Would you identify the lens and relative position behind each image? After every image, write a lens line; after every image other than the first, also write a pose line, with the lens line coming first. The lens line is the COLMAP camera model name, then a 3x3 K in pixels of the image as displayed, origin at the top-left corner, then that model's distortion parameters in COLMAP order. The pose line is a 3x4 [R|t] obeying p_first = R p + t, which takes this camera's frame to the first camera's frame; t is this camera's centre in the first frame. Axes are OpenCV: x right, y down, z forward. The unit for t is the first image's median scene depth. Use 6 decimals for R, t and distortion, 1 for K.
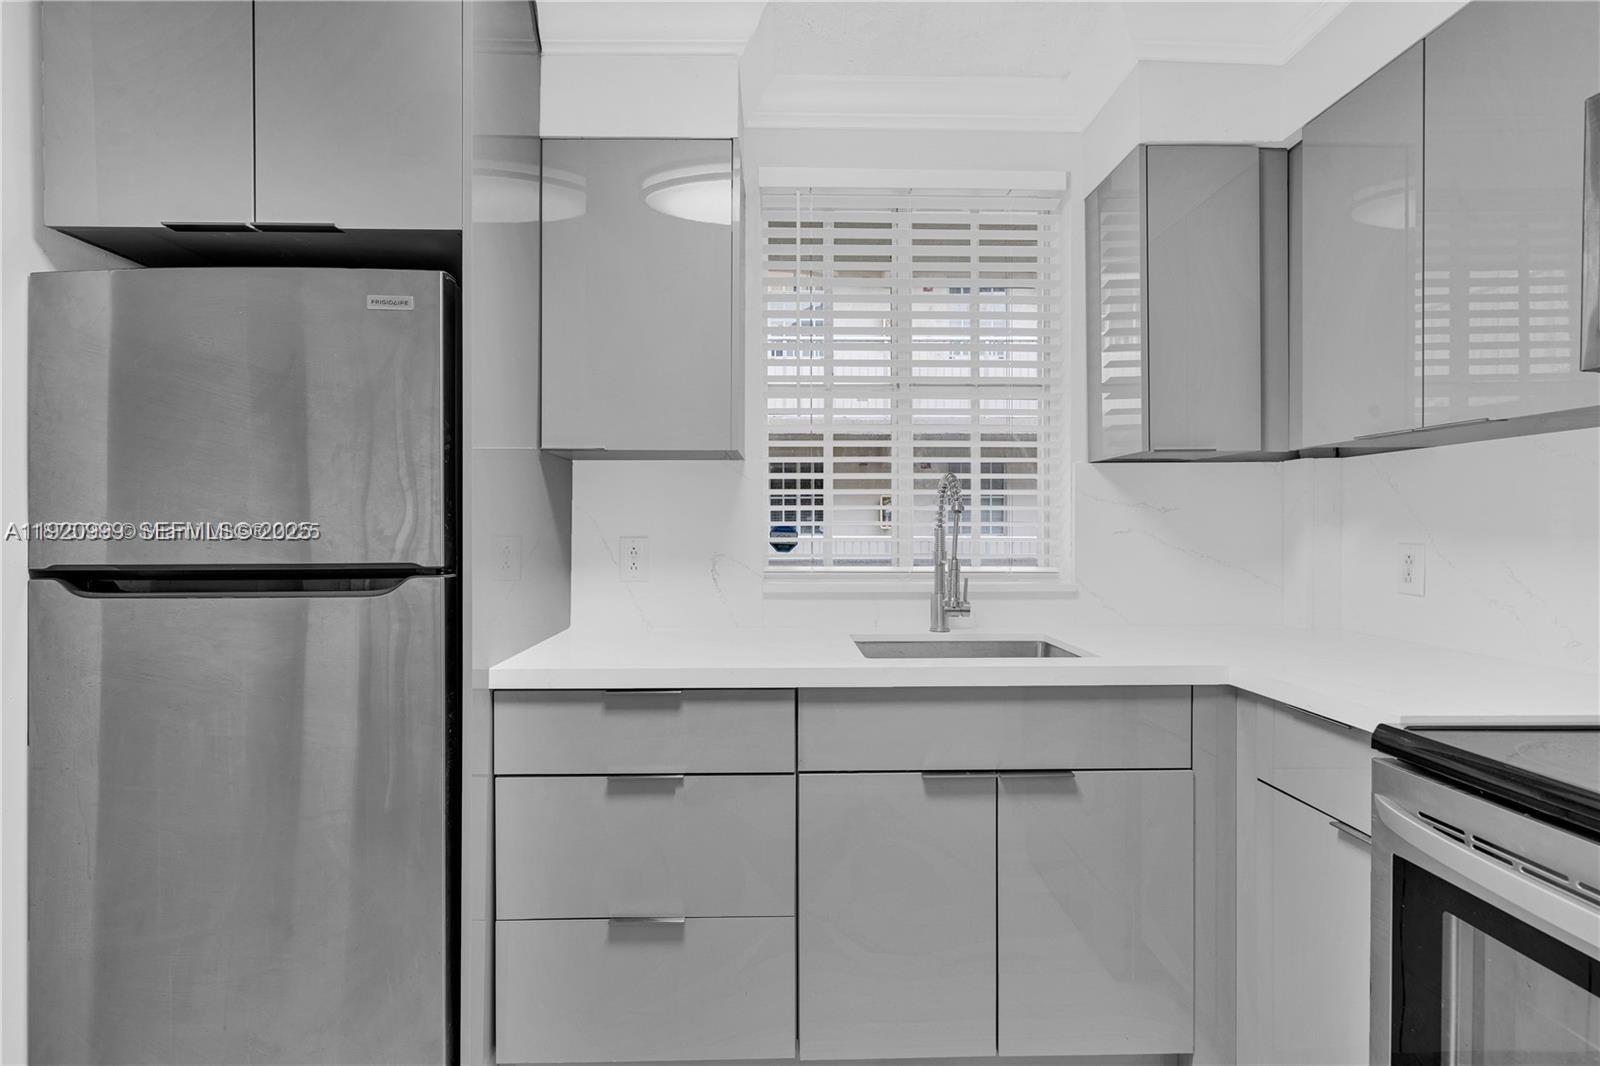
lens RADIAL K [[782.5, 0, 800.0], [0, 782.5, 533.0], [0, 0, 1]] dist [-0.001237, -0.000186]
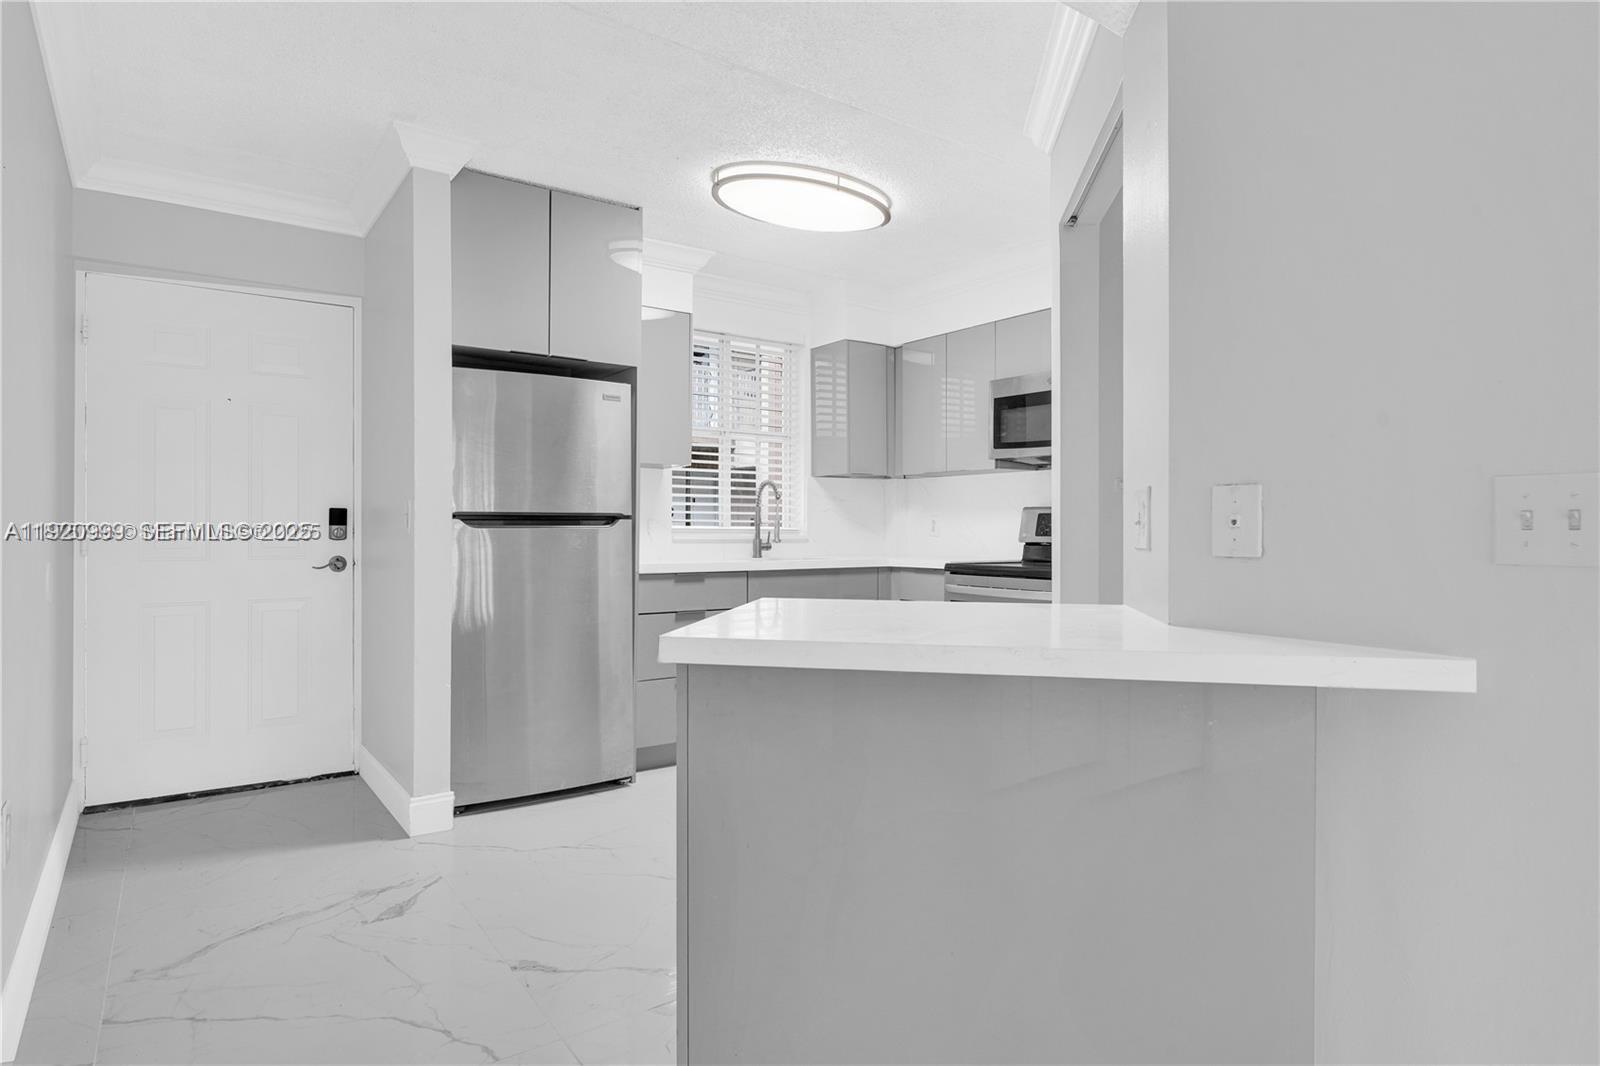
lens RADIAL K [[875.2, 0, 800.0], [0, 875.2, 533.0], [0, 0, 1]] dist [0.004790, 0.000718]
pose [[0.825980, 0.001372, 0.563697, -1.340512], [0.000877, 0.999993, -0.003719, 0.095131], [-0.563698, 0.003566, 0.825973, -1.234608]]
